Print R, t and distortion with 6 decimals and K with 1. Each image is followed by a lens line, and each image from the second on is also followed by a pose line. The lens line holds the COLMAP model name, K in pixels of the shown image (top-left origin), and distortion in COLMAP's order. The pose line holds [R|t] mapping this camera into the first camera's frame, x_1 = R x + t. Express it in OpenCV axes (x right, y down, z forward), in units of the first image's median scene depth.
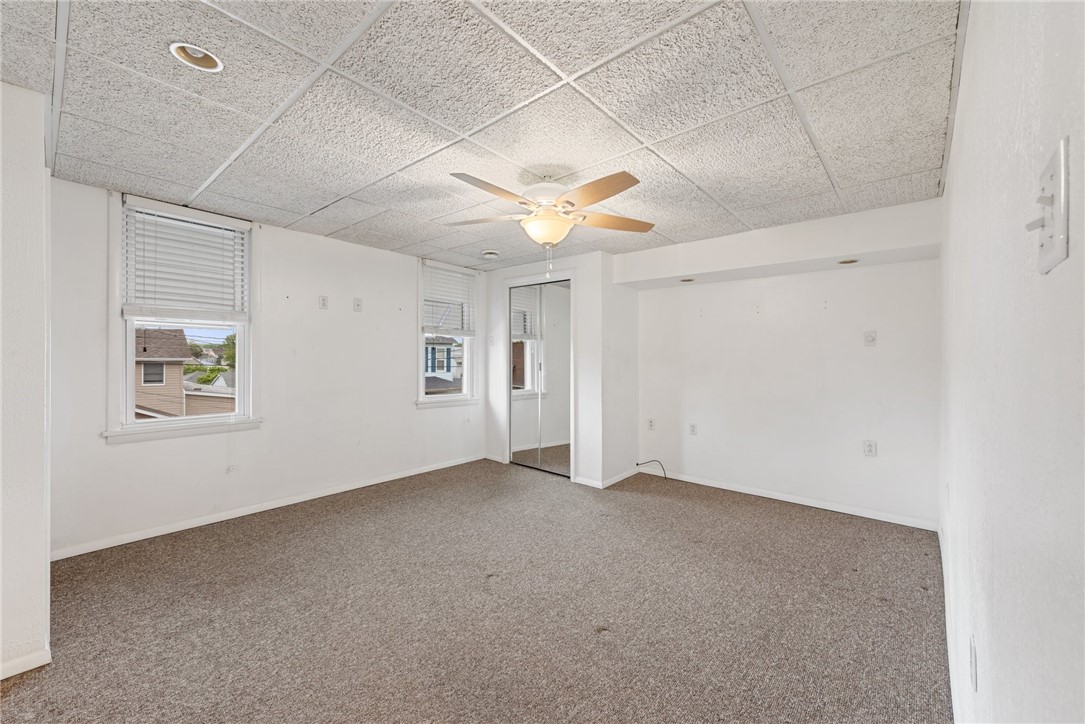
lens RADIAL K [[429.7, 0, 546.5], [0, 429.7, 346.0], [0, 0, 1]] dist [-0.000252, -0.000088]
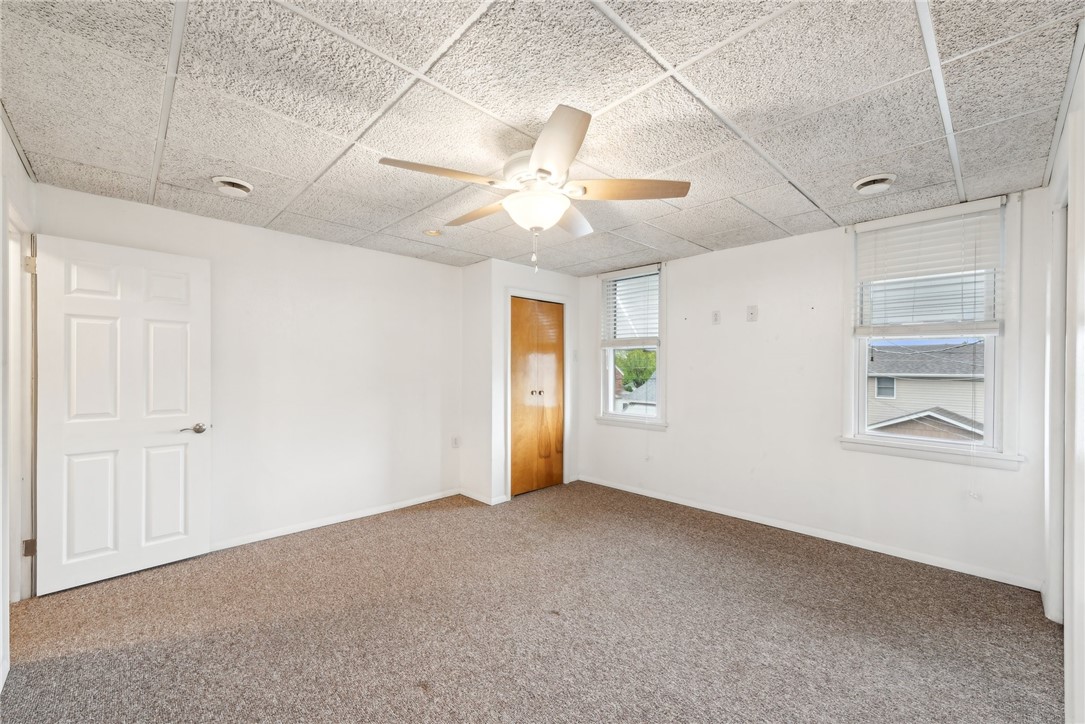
lens RADIAL K [[436.0, 0, 546.9], [0, 436.0, 366.8], [0, 0, 1]] dist [0.012684, -0.000001]
pose [[-0.096228, -0.008815, -0.995320, 0.563023], [0.022514, 0.999686, -0.011030, 0.016067], [0.995105, -0.023470, -0.095999, 0.762293]]
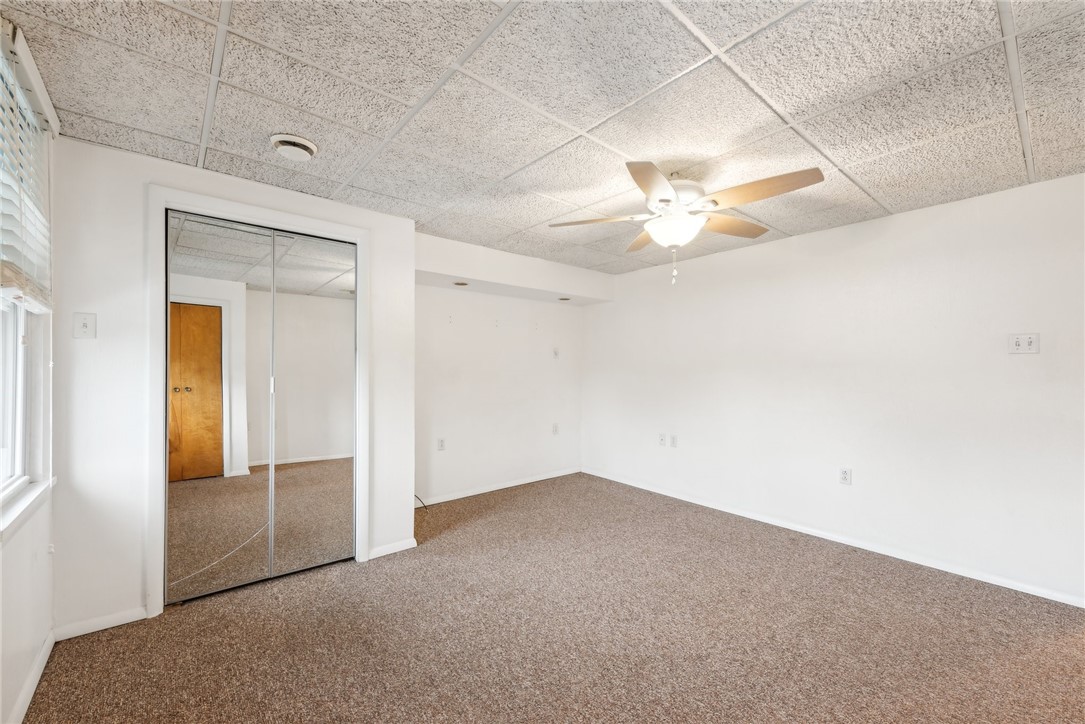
lens RADIAL K [[434.2, 0, 542.5], [0, 434.2, 362.0], [0, 0, 1]] dist [0.001541, -0.000066]
pose [[0.151599, 0.001412, 0.988441, -0.661130], [-0.030367, 0.999534, 0.003229, 0.009165], [-0.987976, -0.030505, 0.151571, 0.785425]]
